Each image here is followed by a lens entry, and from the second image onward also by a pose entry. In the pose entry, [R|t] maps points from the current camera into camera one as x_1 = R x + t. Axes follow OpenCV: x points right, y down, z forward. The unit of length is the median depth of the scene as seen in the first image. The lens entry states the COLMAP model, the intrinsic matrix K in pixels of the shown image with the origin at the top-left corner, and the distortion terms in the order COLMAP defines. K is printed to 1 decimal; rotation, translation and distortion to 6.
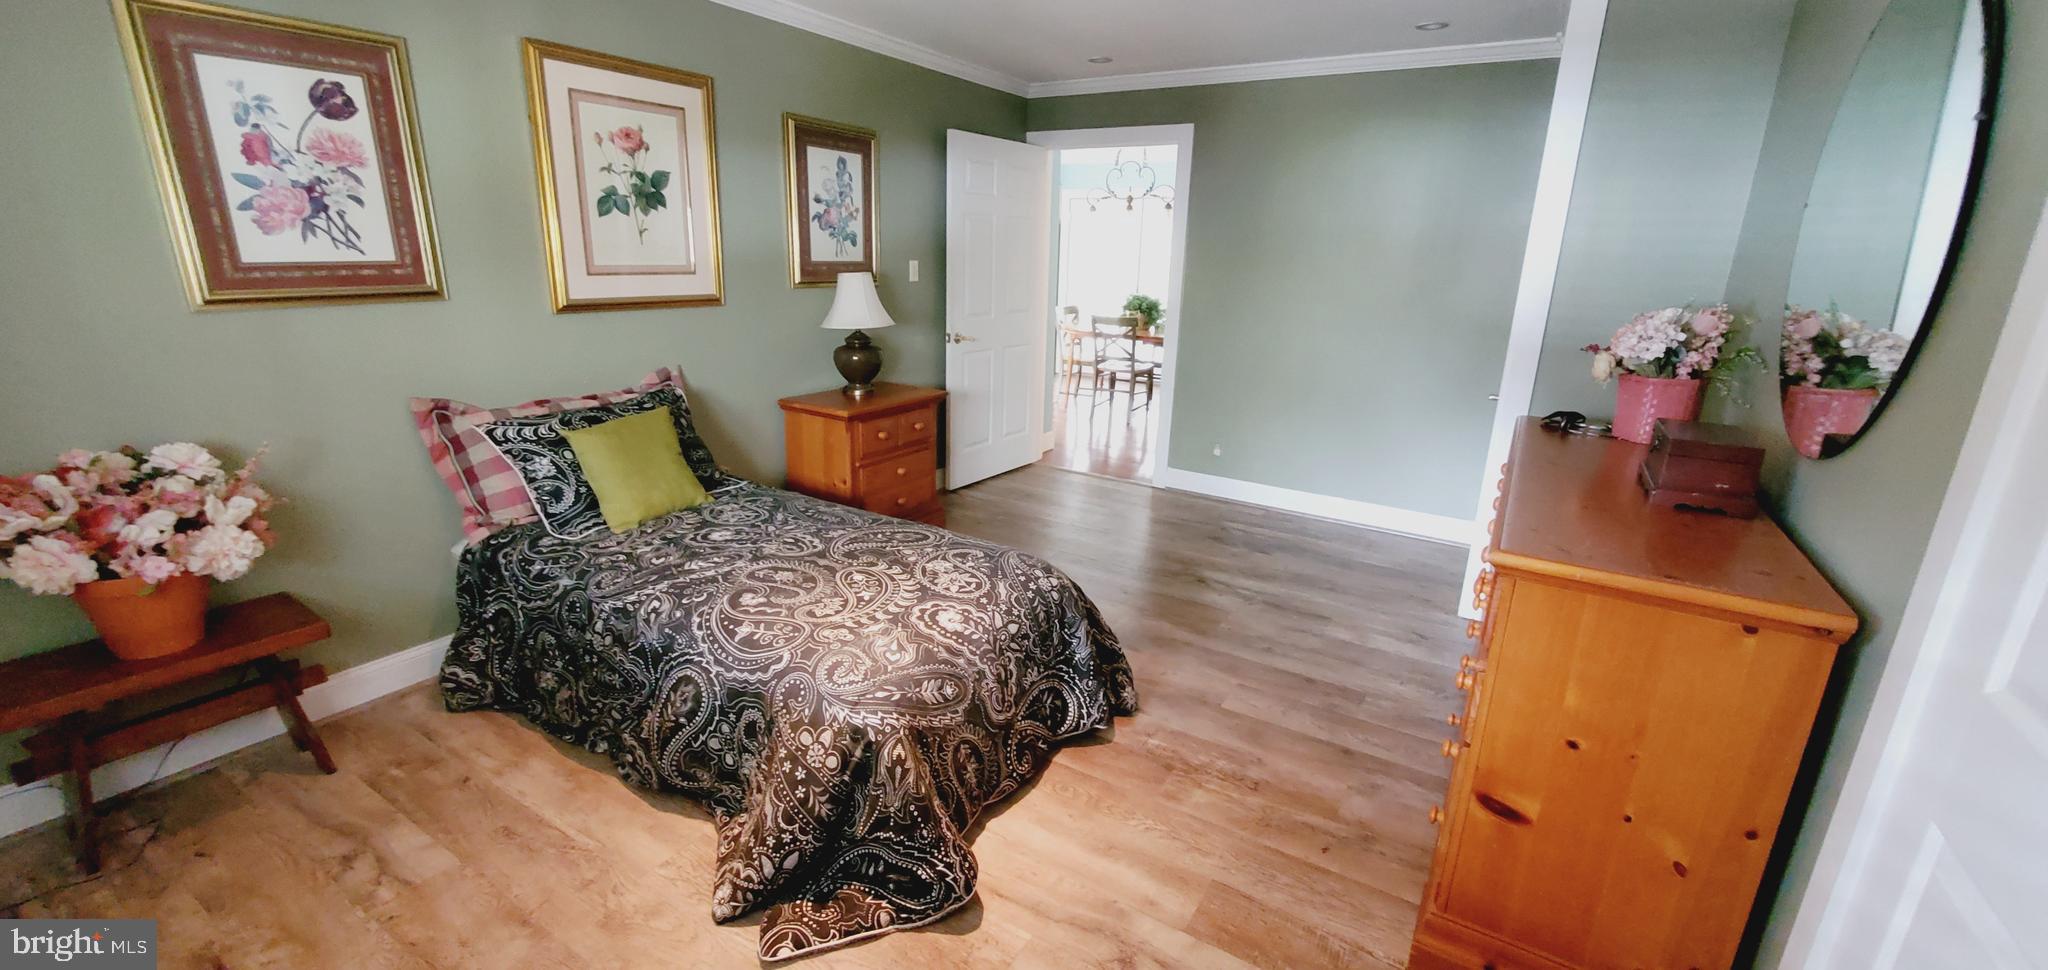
lens RADIAL K [[814.8, 0, 1029.3], [0, 814.8, 474.9], [0, 0, 1]] dist [-0.000656, -0.000121]
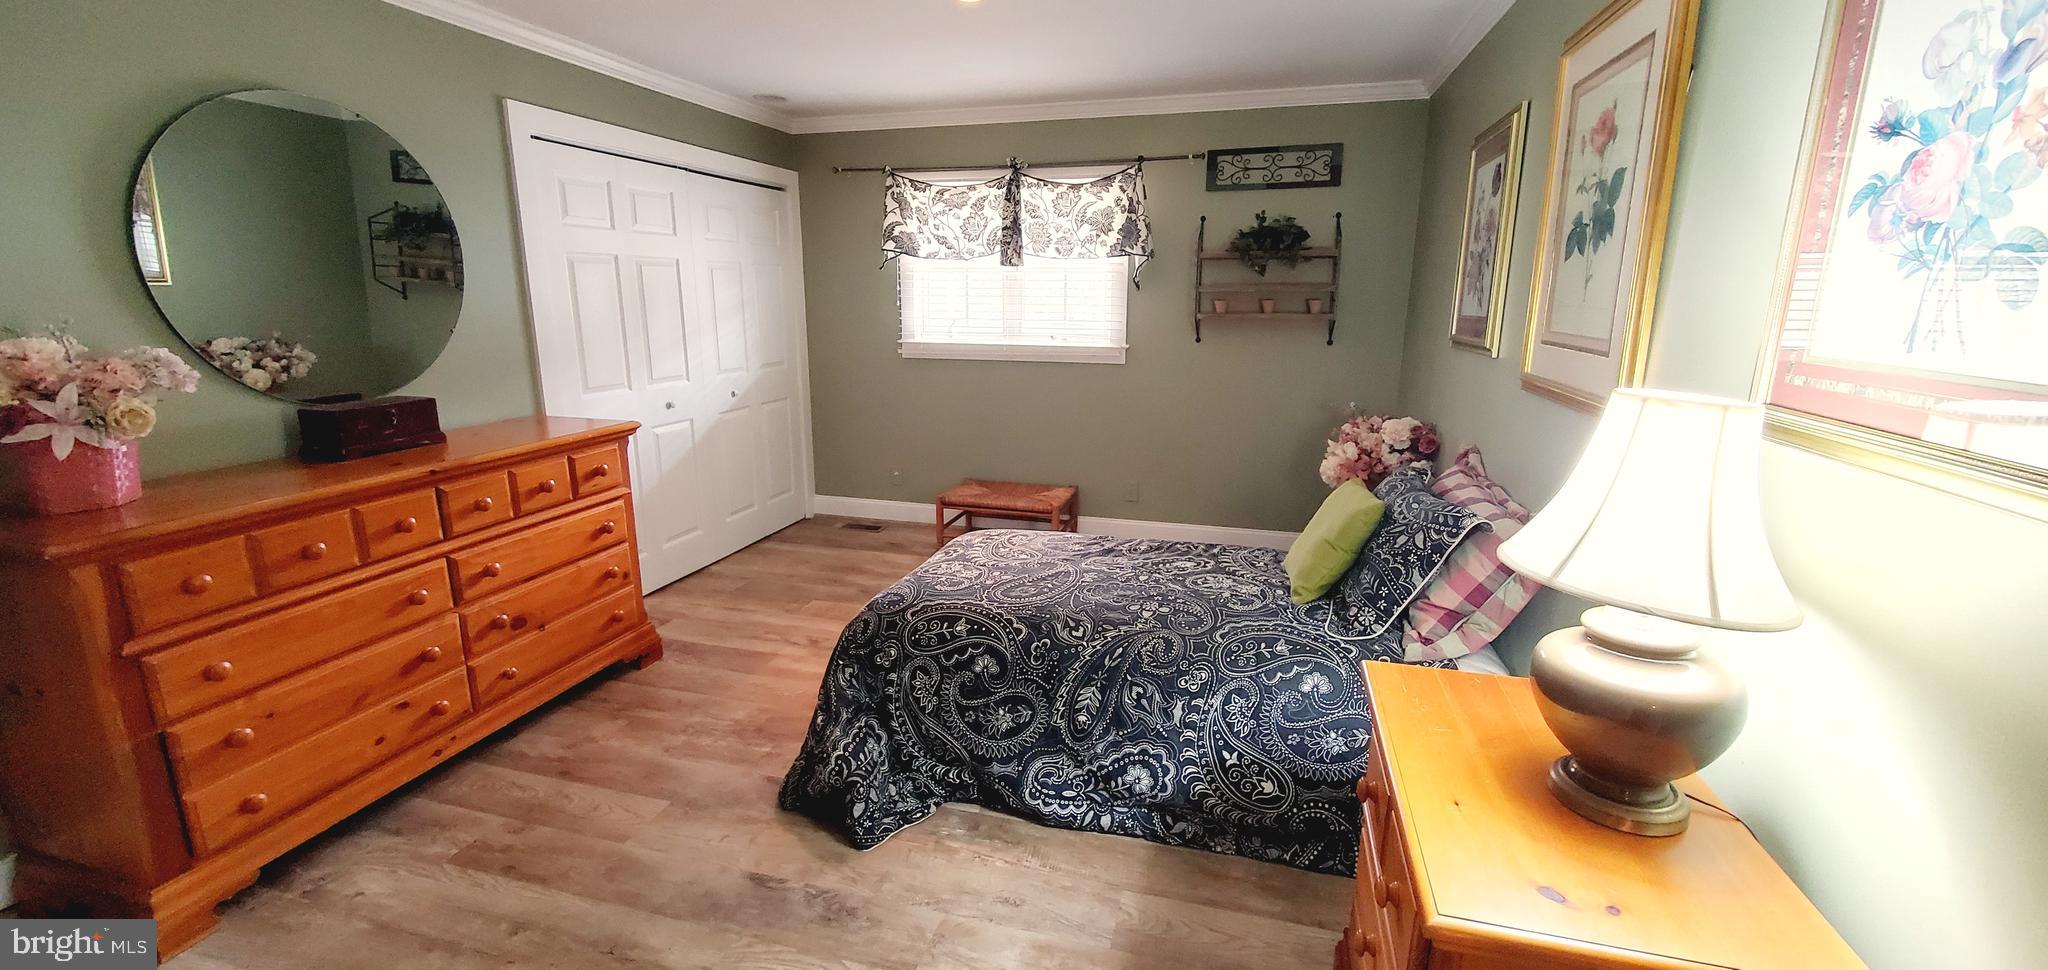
lens RADIAL K [[814.8, 0, 1029.3], [0, 814.8, 474.9], [0, 0, 1]] dist [-0.000656, -0.000121]
pose [[-0.960349, 0.031303, -0.277038, 0.101411], [-0.103875, 0.881960, 0.459735, -0.473321], [0.258727, 0.470284, -0.843738, 1.711440]]
